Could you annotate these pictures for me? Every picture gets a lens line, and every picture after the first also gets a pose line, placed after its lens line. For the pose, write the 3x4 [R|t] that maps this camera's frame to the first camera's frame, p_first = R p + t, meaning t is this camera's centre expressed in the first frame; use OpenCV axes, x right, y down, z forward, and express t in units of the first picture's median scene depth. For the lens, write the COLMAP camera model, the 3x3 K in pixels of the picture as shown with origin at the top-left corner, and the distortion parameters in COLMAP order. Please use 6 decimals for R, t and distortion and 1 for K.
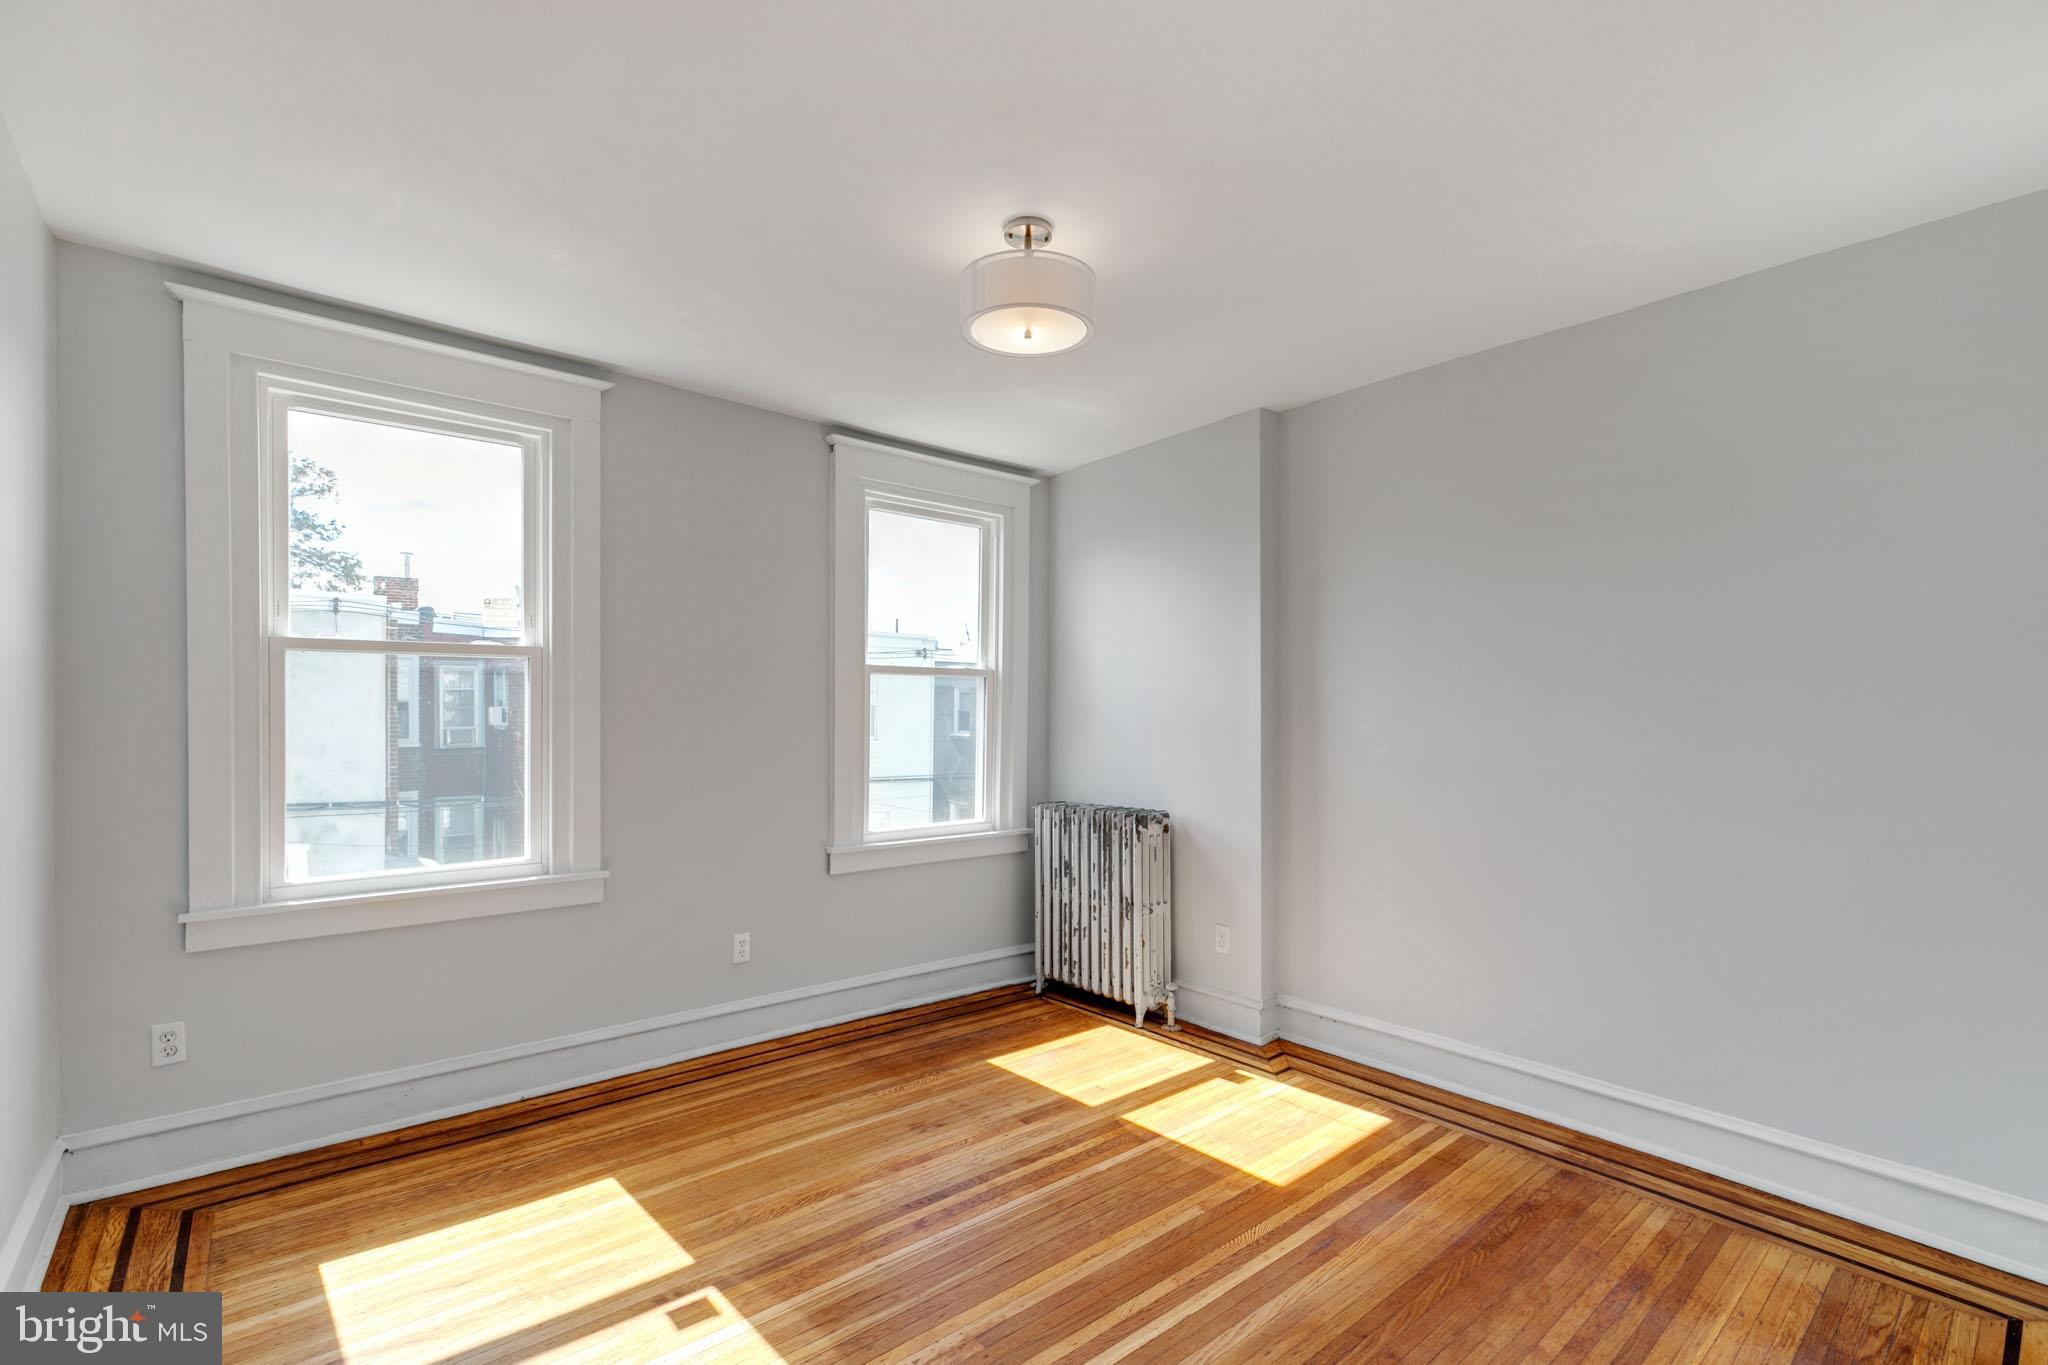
lens RADIAL K [[933.5, 0, 1018.6], [0, 933.5, 712.2], [0, 0, 1]] dist [0.001123, -0.000397]
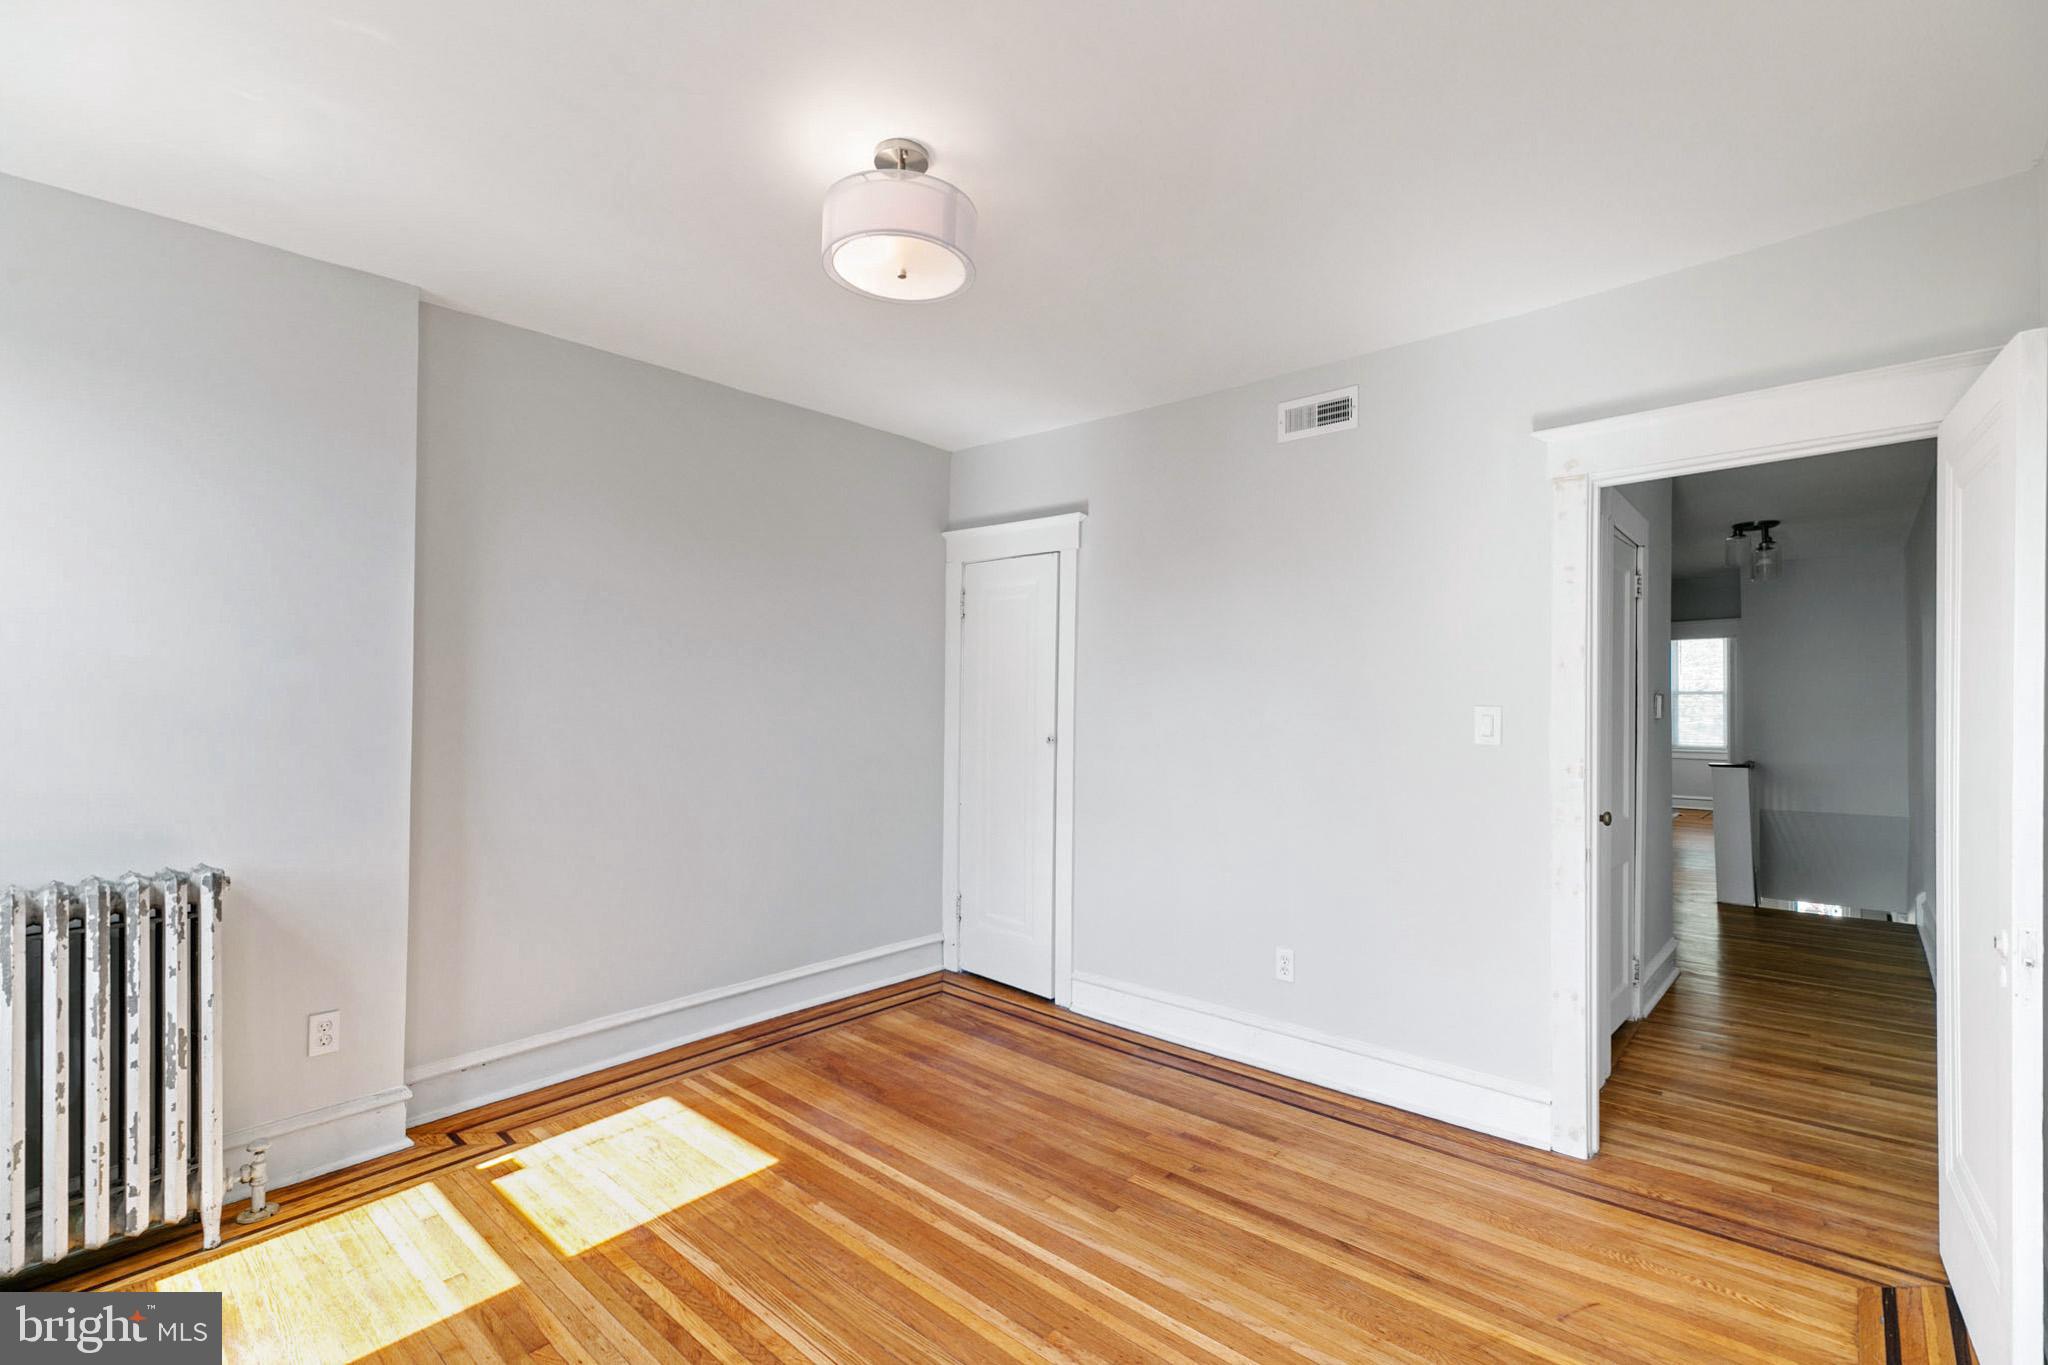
lens RADIAL K [[933.5, 0, 1020.8], [0, 933.5, 690.6], [0, 0, 1]] dist [0.001123, -0.000397]
pose [[-0.155630, 0.000685, 0.987815, -0.695244], [-0.003743, 0.999992, -0.001283, -0.007158], [-0.987808, -0.003897, -0.155626, 0.807335]]
